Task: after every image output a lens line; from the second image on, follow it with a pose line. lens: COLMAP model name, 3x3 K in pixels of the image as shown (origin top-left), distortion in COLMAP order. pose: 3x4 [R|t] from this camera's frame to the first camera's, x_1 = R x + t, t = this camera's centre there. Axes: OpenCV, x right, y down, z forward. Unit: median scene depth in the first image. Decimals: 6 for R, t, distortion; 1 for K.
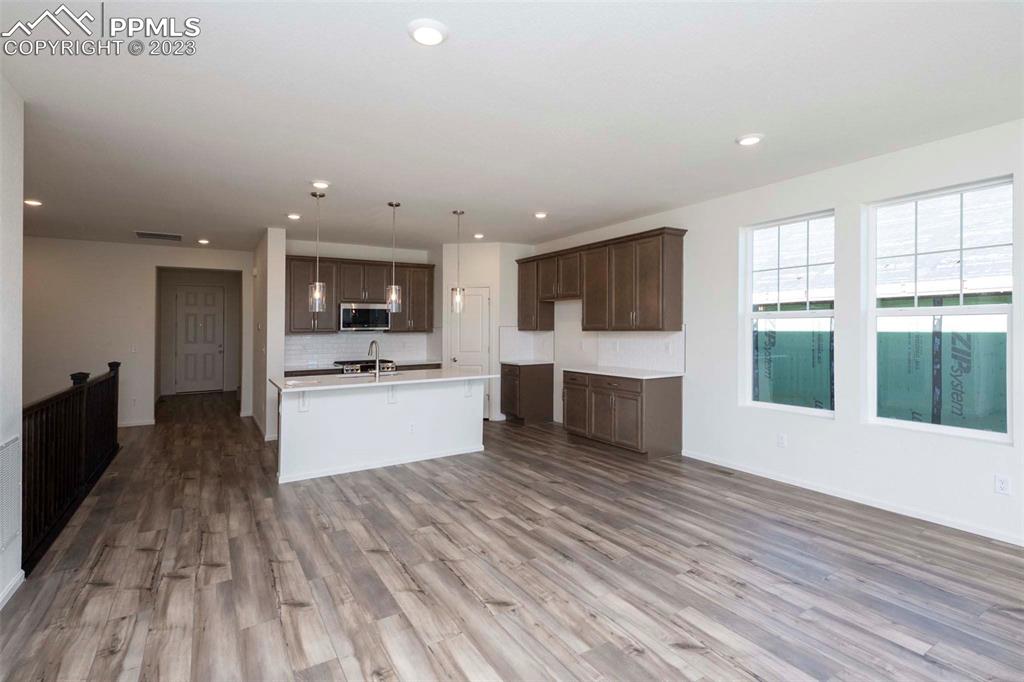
lens RADIAL K [[486.2, 0, 533.6], [0, 486.2, 326.3], [0, 0, 1]] dist [0.003501, 0.000648]
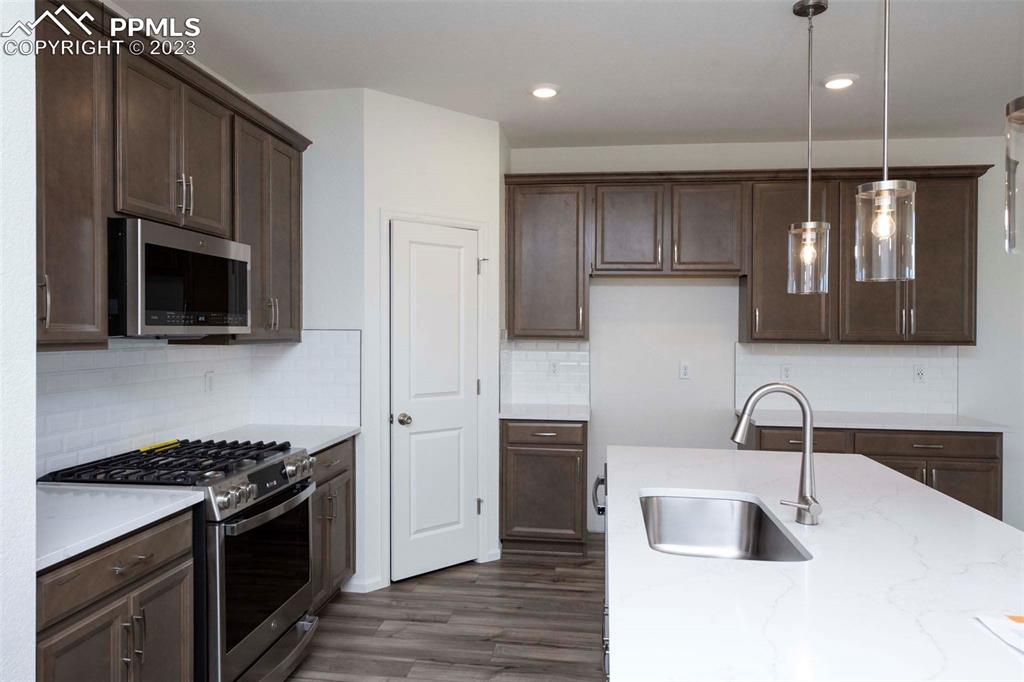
lens RADIAL K [[668.7, 0, 512.0], [0, 668.7, 341.0], [0, 0, 1]] dist [0.001423, 0.000152]
pose [[0.662073, 0.004713, 0.749424, -1.066748], [-0.017442, 0.999806, 0.009121, 0.009100], [-0.749236, -0.019110, 0.662027, 1.345795]]
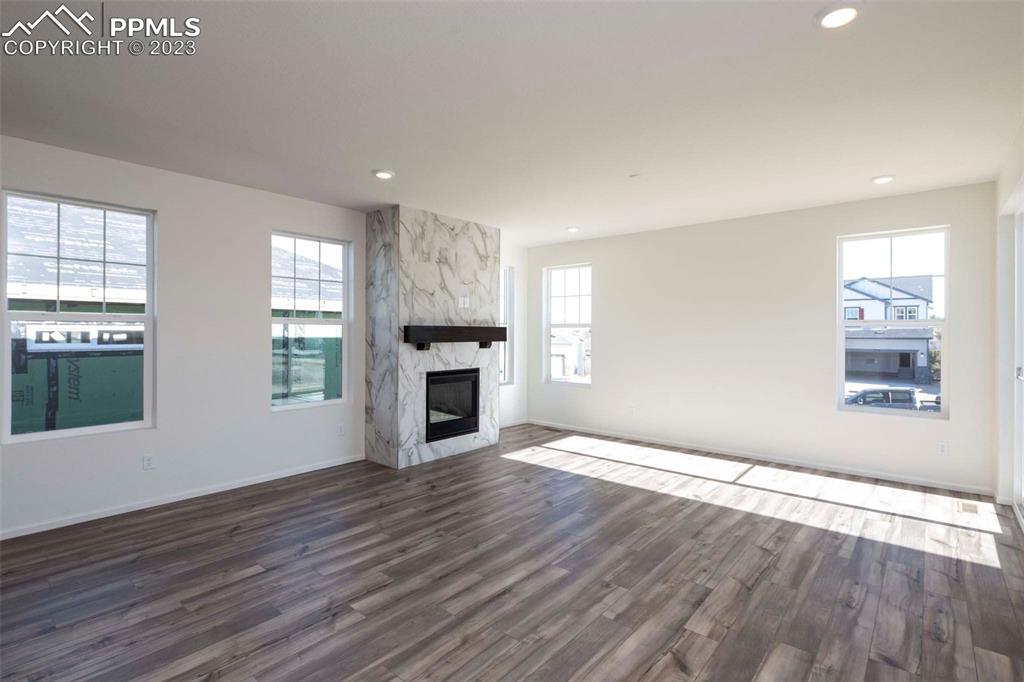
lens RADIAL K [[489.8, 0, 506.8], [0, 489.8, 329.8], [0, 0, 1]] dist [0.008452, -0.000847]
pose [[-0.267726, 0.011716, 0.963424, -0.458591], [-0.001384, 0.999920, -0.012544, 0.008360], [-0.963494, -0.004692, -0.267689, 0.454439]]
